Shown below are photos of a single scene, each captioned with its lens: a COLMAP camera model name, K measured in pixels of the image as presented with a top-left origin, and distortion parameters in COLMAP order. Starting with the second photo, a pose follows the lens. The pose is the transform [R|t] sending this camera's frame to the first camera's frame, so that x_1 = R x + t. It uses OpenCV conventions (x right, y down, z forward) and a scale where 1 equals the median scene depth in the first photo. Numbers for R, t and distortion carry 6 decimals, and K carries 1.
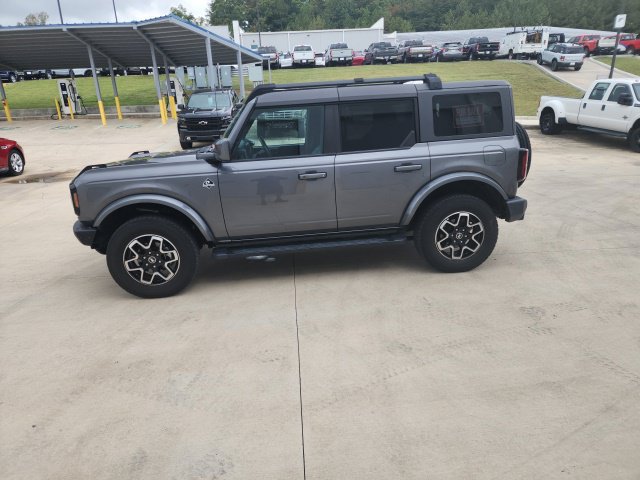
lens RADIAL K [[425.3, 0, 313.3], [0, 425.3, 240.5], [0, 0, 1]] dist [0.079260, -0.069870]
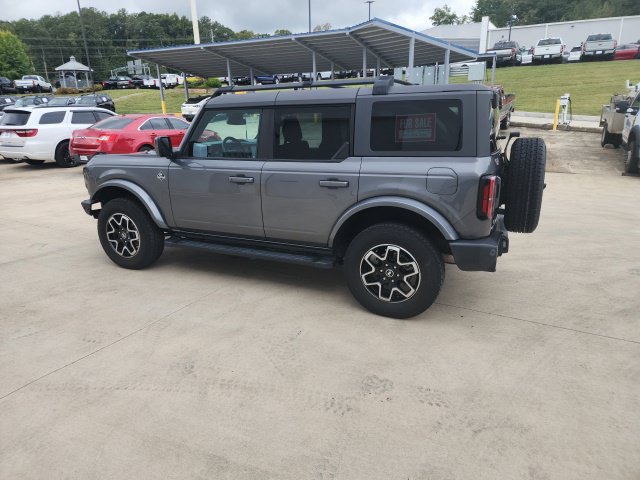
lens RADIAL K [[426.8, 0, 310.1], [0, 426.8, 235.2], [0, 0, 1]] dist [0.079875, -0.071282]
pose [[0.850432, 0.174220, -0.496400, 0.589494], [-0.179886, 0.982998, 0.036820, -0.082963], [0.494375, 0.057982, 0.867313, 0.206749]]
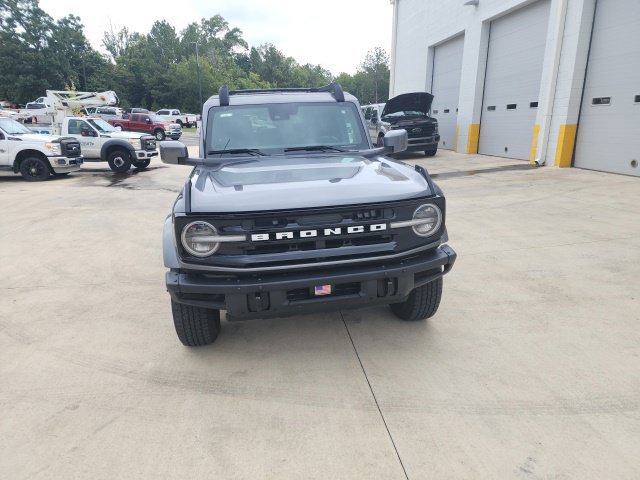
lens RADIAL K [[425.3, 0, 317.0], [0, 425.3, 240.4], [0, 0, 1]] dist [0.079260, -0.069870]
pose [[-0.060077, -0.224809, 0.972549, -1.090814], [0.328867, 0.915454, 0.231927, -0.253025], [-0.942463, 0.333773, 0.018935, 1.059237]]
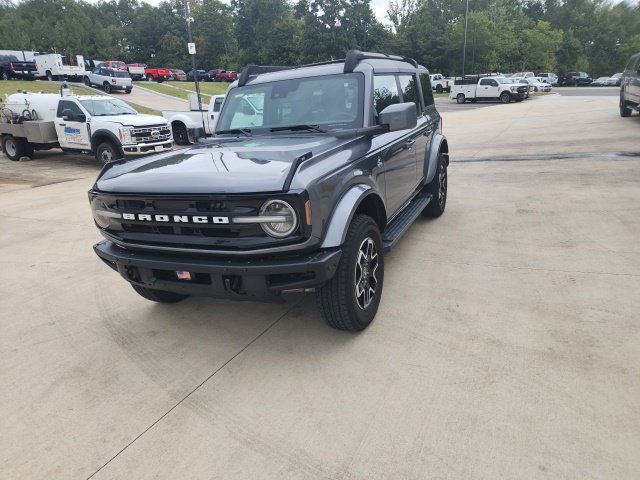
lens RADIAL K [[425.3, 0, 313.4], [0, 425.3, 244.1], [0, 0, 1]] dist [0.079260, -0.069870]
pose [[0.523512, -0.268127, 0.808729, -0.916261], [0.309344, 0.944236, 0.112806, -0.103334], [-0.793877, 0.191120, 0.577263, 0.581014]]
